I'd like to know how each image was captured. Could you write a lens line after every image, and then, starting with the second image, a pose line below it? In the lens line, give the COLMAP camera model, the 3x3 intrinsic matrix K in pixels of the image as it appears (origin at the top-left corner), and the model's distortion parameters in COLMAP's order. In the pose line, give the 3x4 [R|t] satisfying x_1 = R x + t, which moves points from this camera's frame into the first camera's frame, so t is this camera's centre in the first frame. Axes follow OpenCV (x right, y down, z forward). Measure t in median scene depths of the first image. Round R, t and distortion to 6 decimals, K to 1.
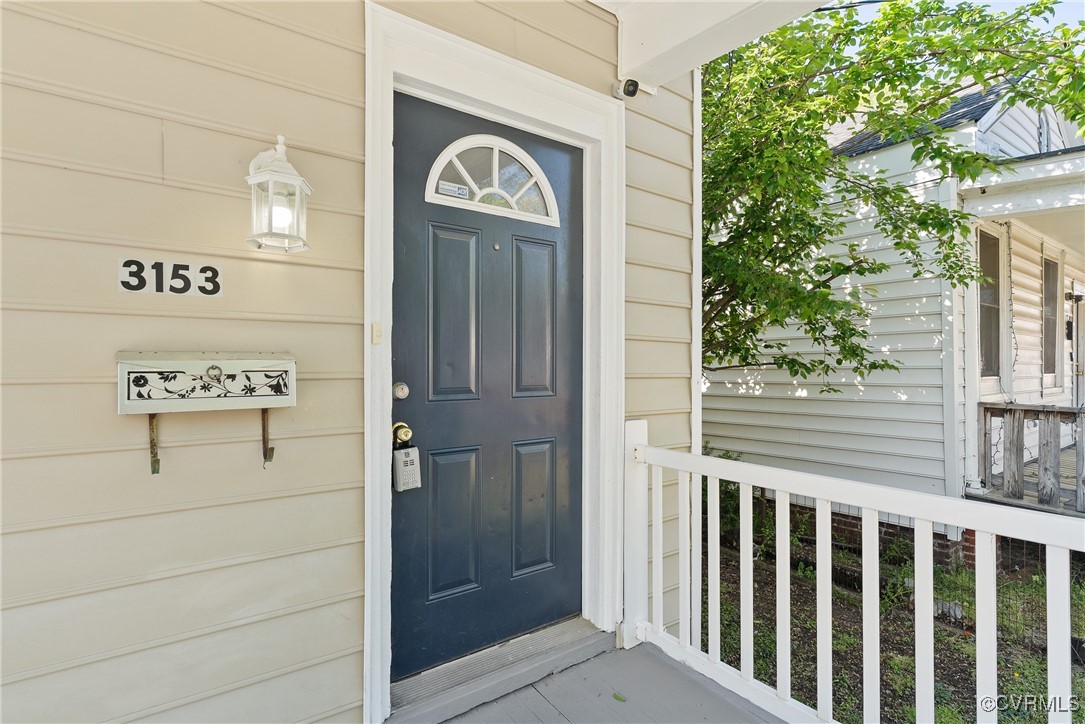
lens RADIAL K [[544.3, 0, 539.2], [0, 544.3, 361.1], [0, 0, 1]] dist [0.002458, 0.000073]
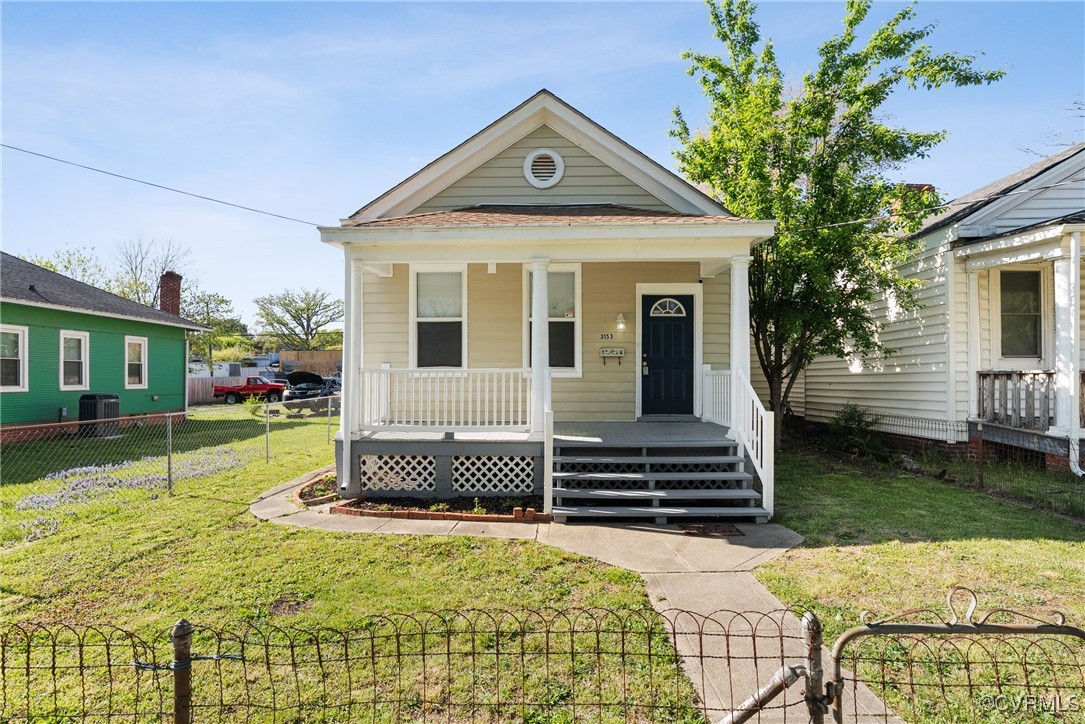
lens RADIAL K [[544.3, 0, 540.9], [0, 544.3, 366.0], [0, 0, 1]] dist [0.002458, 0.000073]
pose [[0.797516, -0.006876, -0.603259, 1.620042], [0.000785, 0.999946, -0.010360, 0.164767], [0.603298, 0.007788, 0.797478, -2.879466]]
